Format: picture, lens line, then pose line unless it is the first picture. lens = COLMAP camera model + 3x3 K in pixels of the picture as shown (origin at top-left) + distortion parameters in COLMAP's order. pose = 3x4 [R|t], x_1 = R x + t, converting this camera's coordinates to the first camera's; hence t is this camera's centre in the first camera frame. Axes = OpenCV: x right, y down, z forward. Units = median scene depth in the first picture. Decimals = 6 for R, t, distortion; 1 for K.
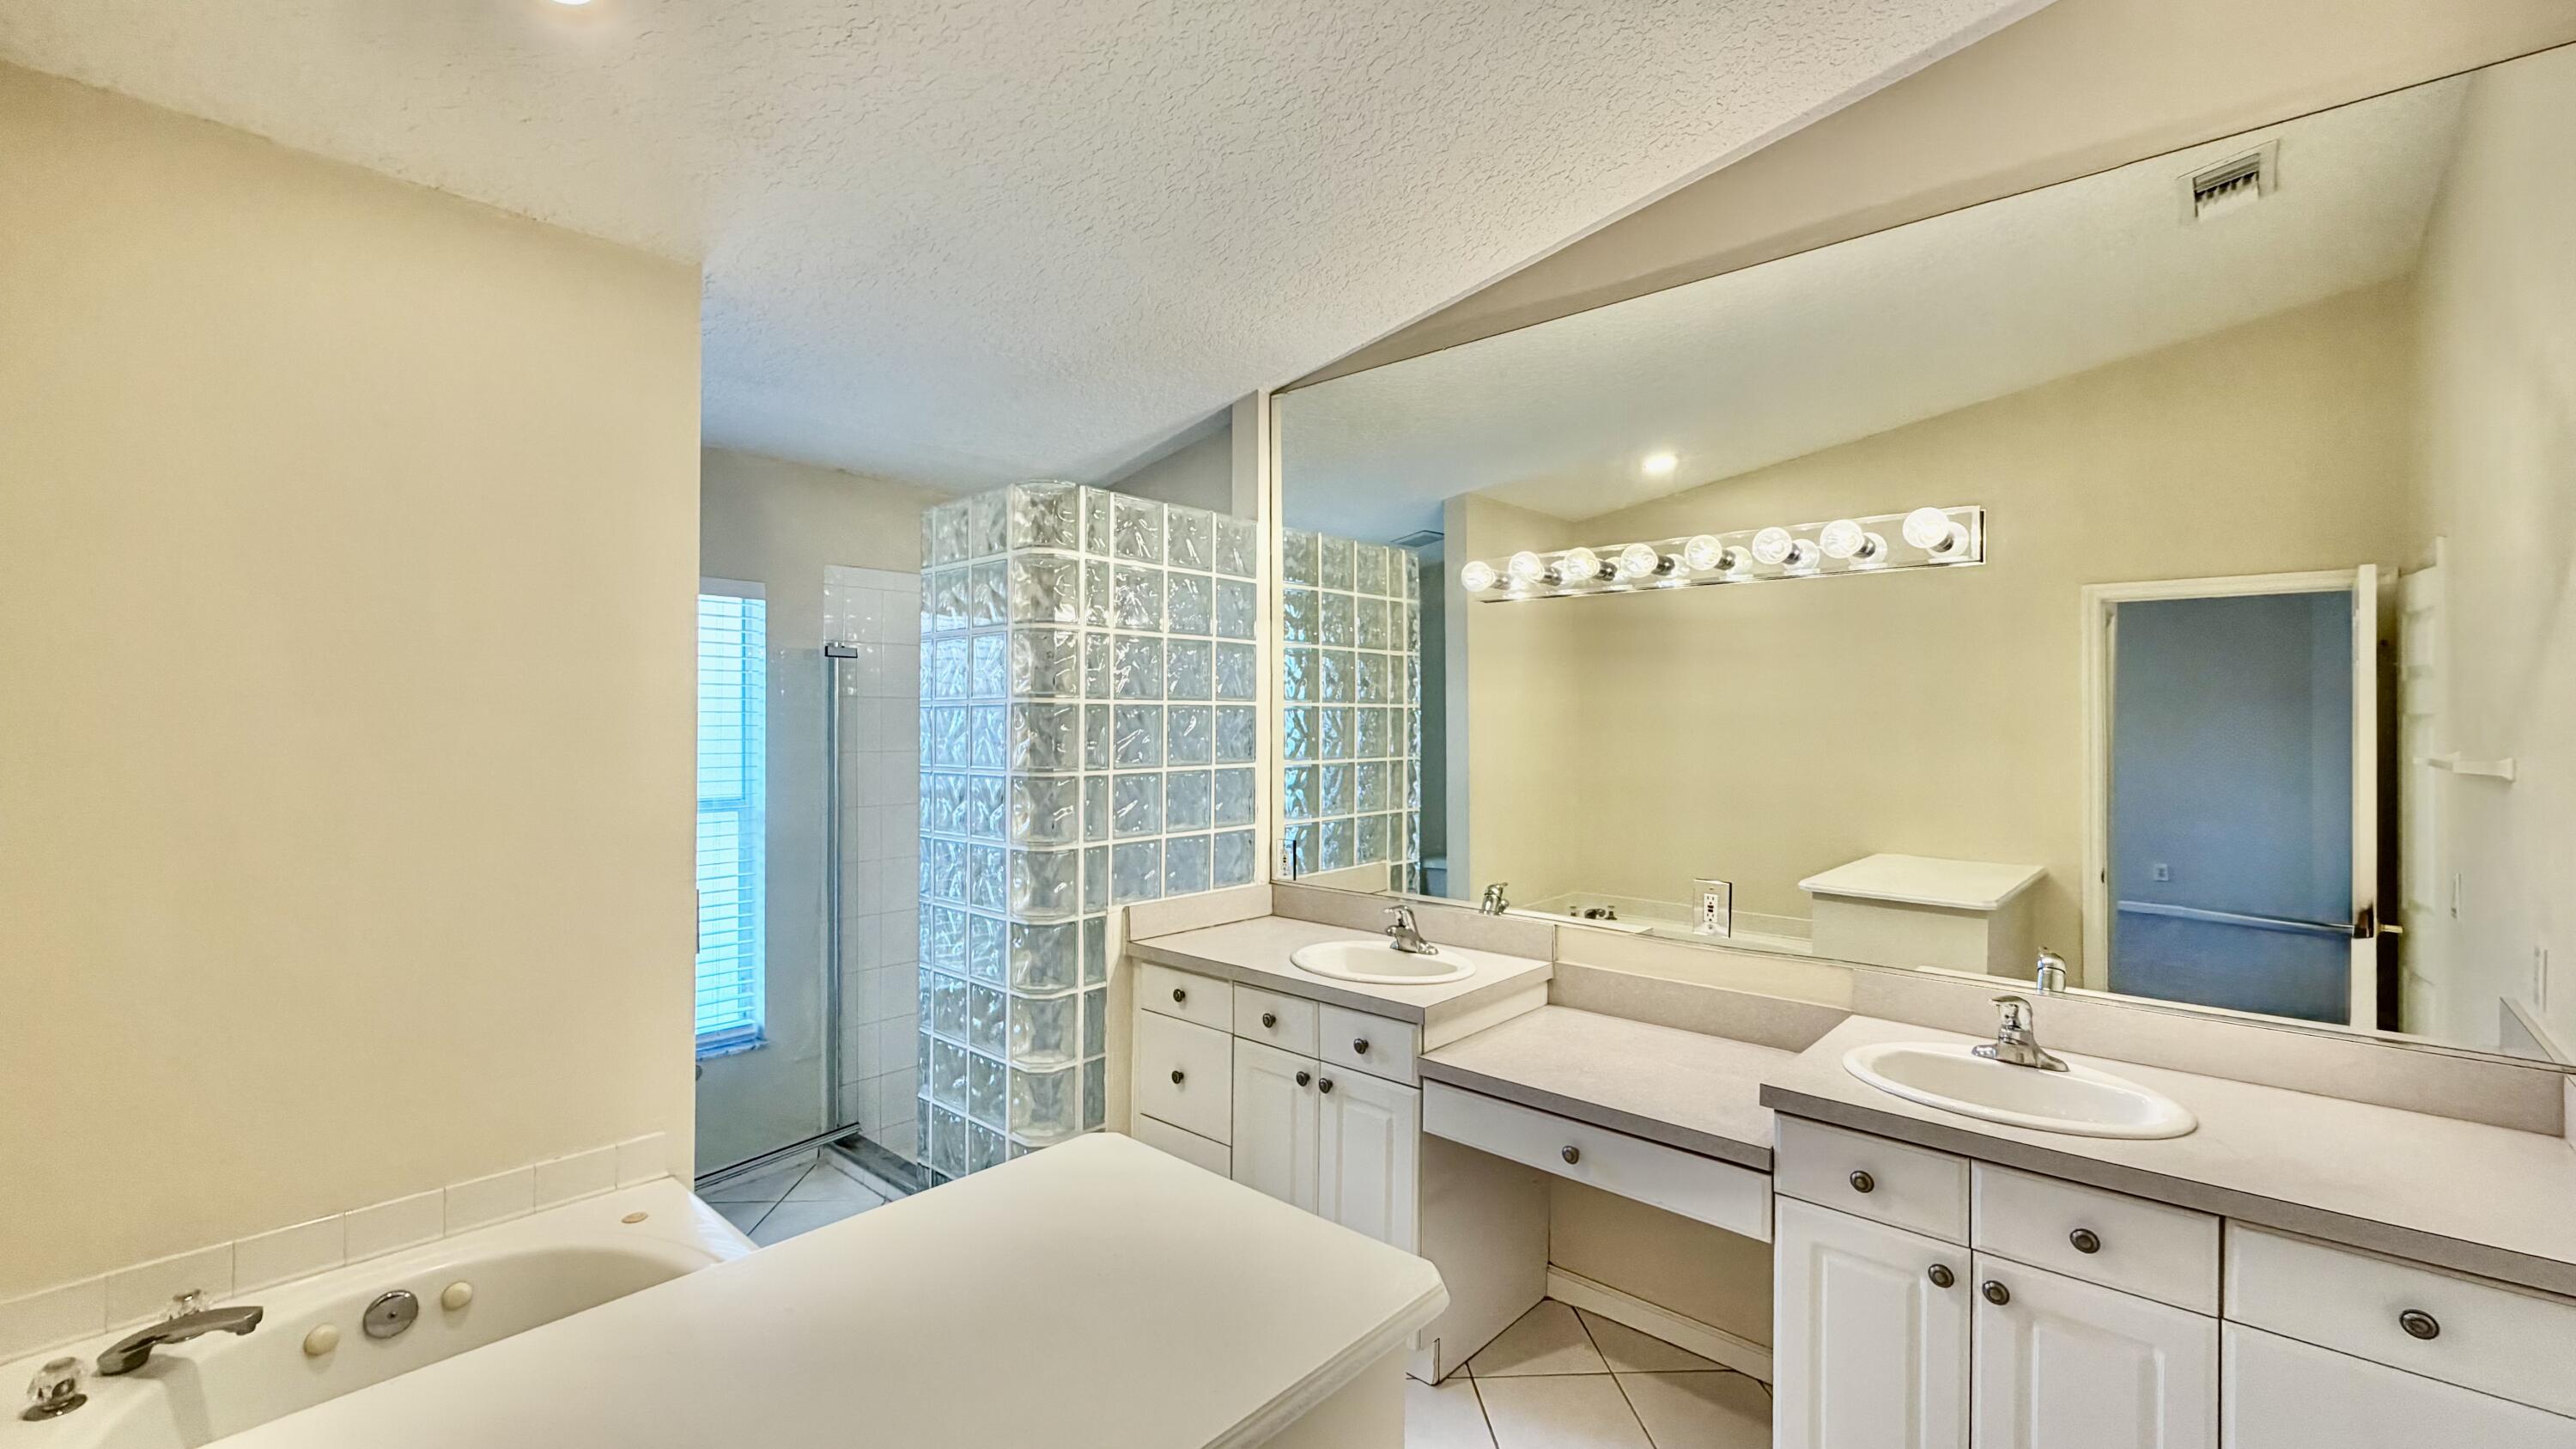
lens RADIAL K [[1035.2, 0, 1282.5], [0, 1035.2, 721.4], [0, 0, 1]] dist [0.000761, 0.000060]
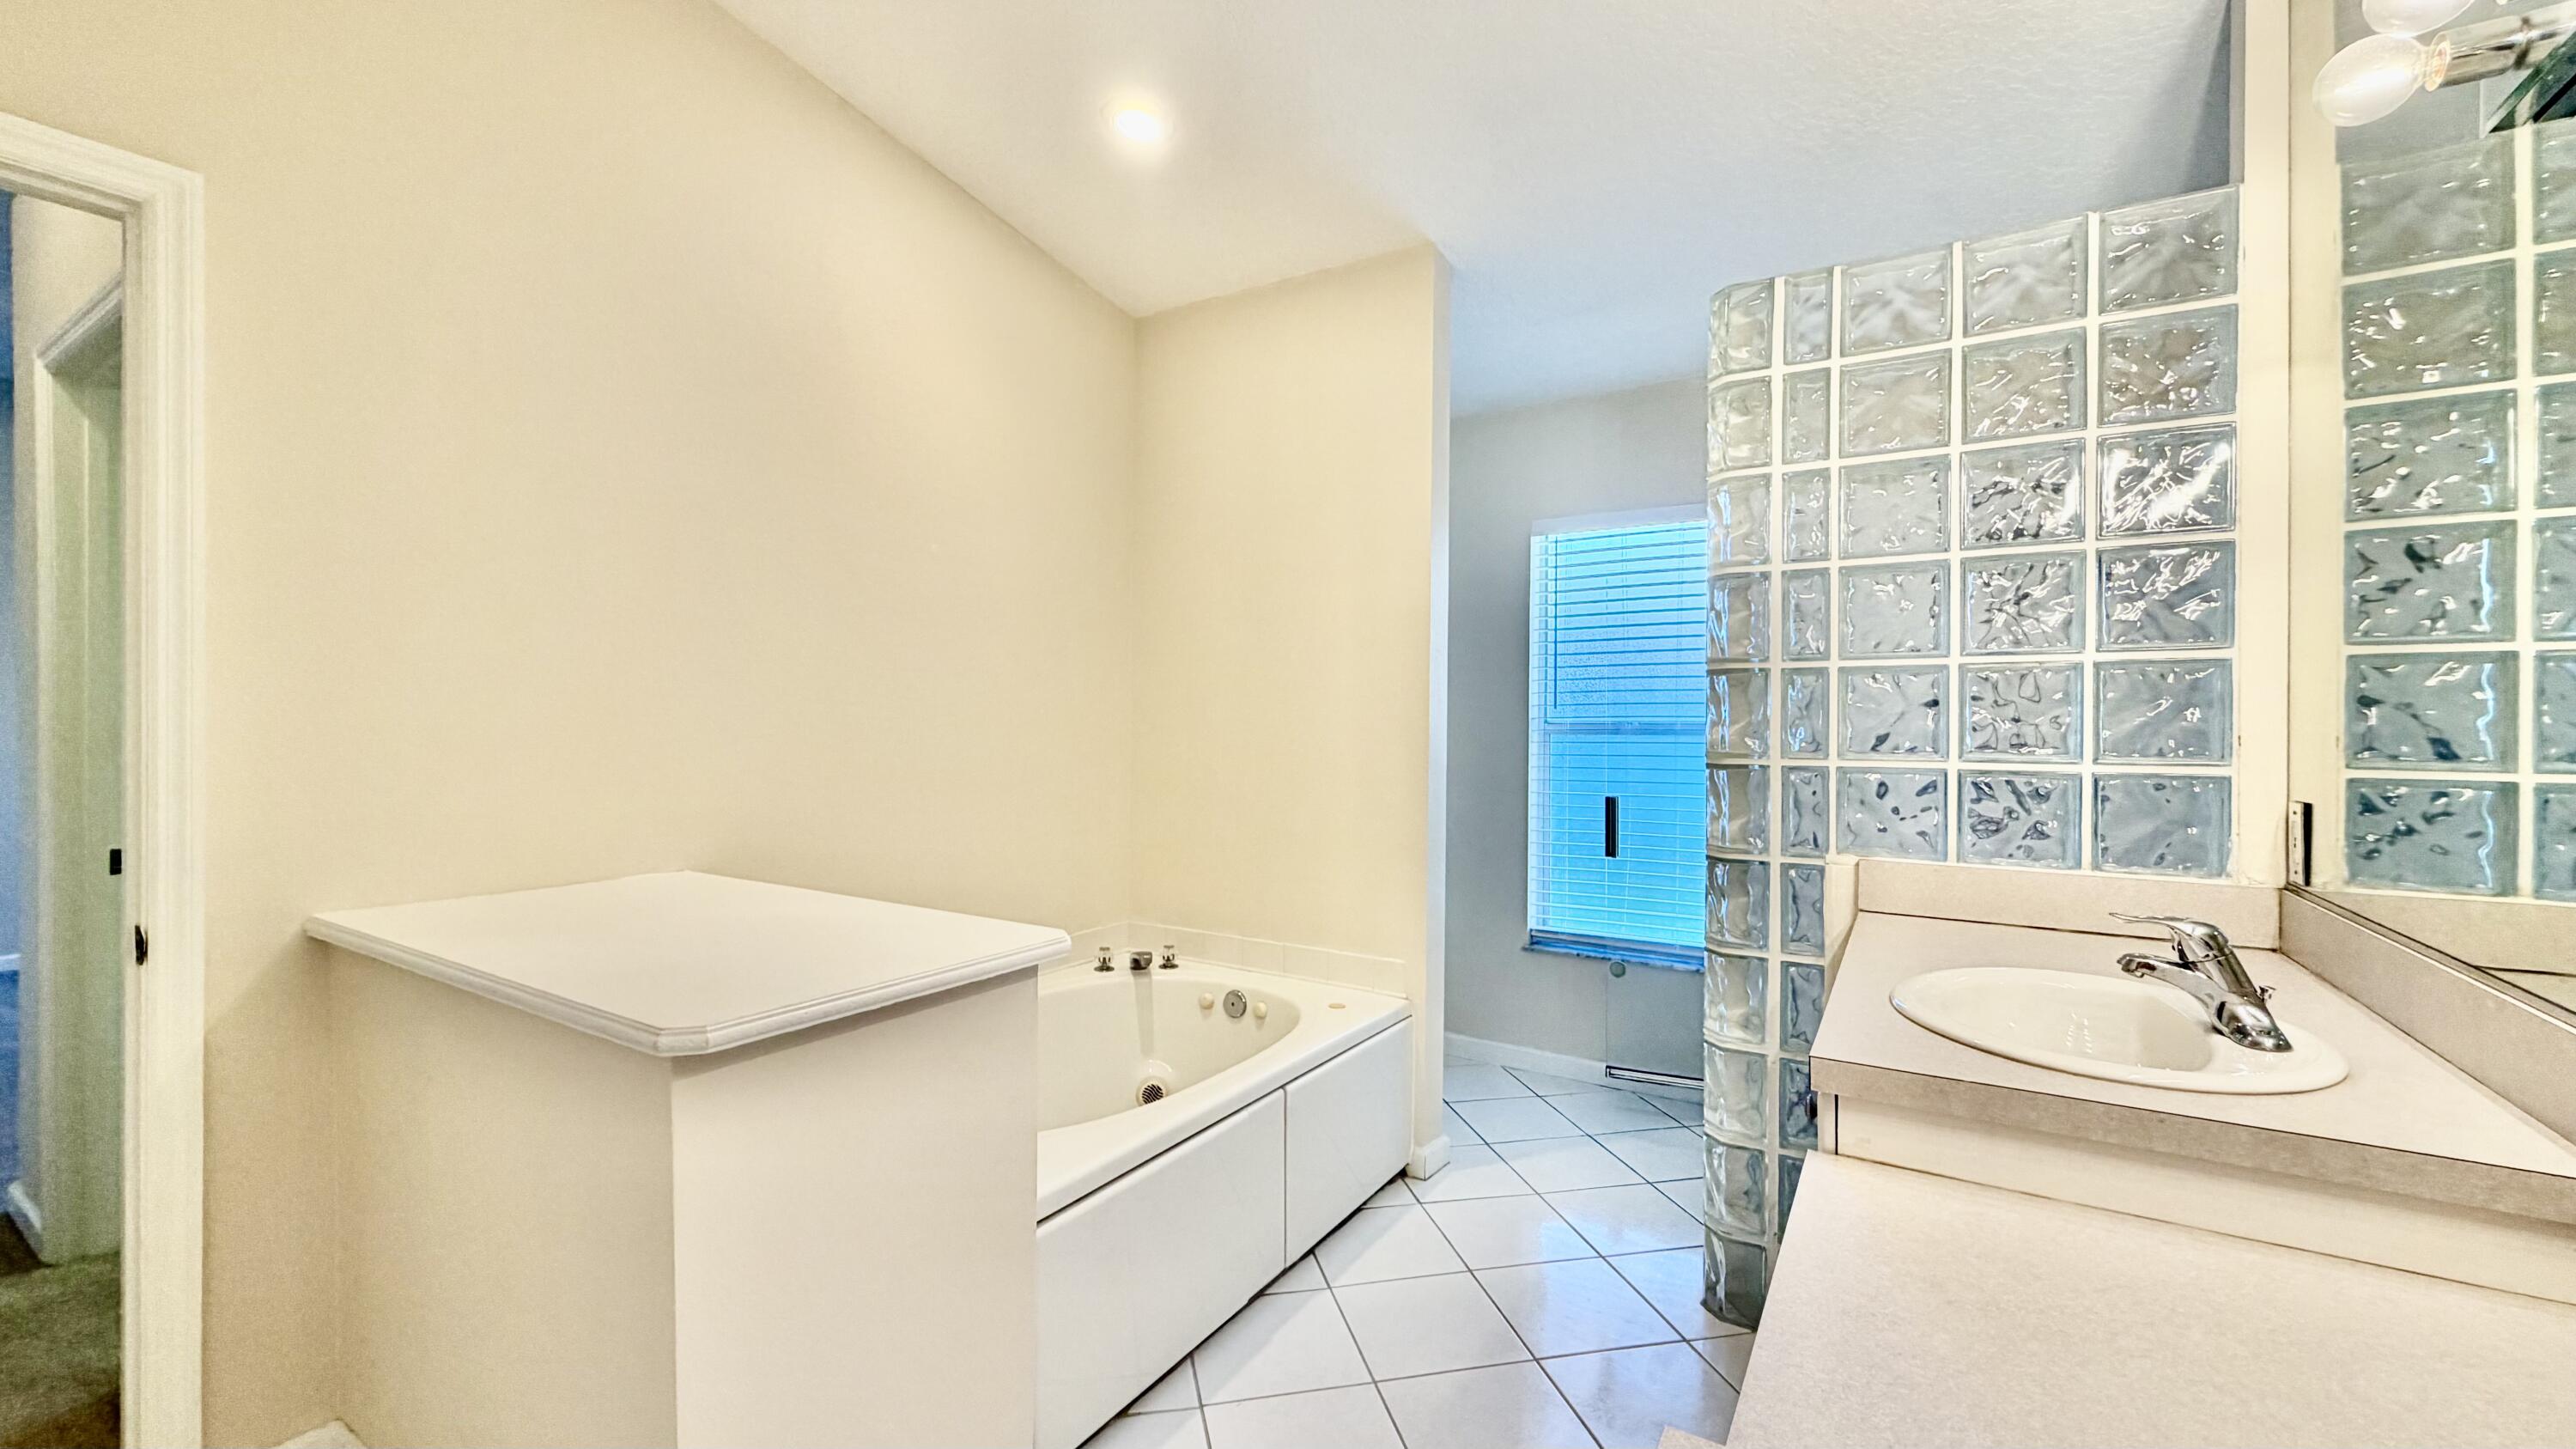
lens RADIAL K [[1035.2, 0, 1282.5], [0, 1035.2, 721.4], [0, 0, 1]] dist [0.000761, 0.000060]
pose [[0.180042, -0.000923, -0.983659, 0.518046], [-0.005264, 0.999984, -0.001901, 0.103200], [0.983645, 0.005520, 0.180034, 0.566667]]
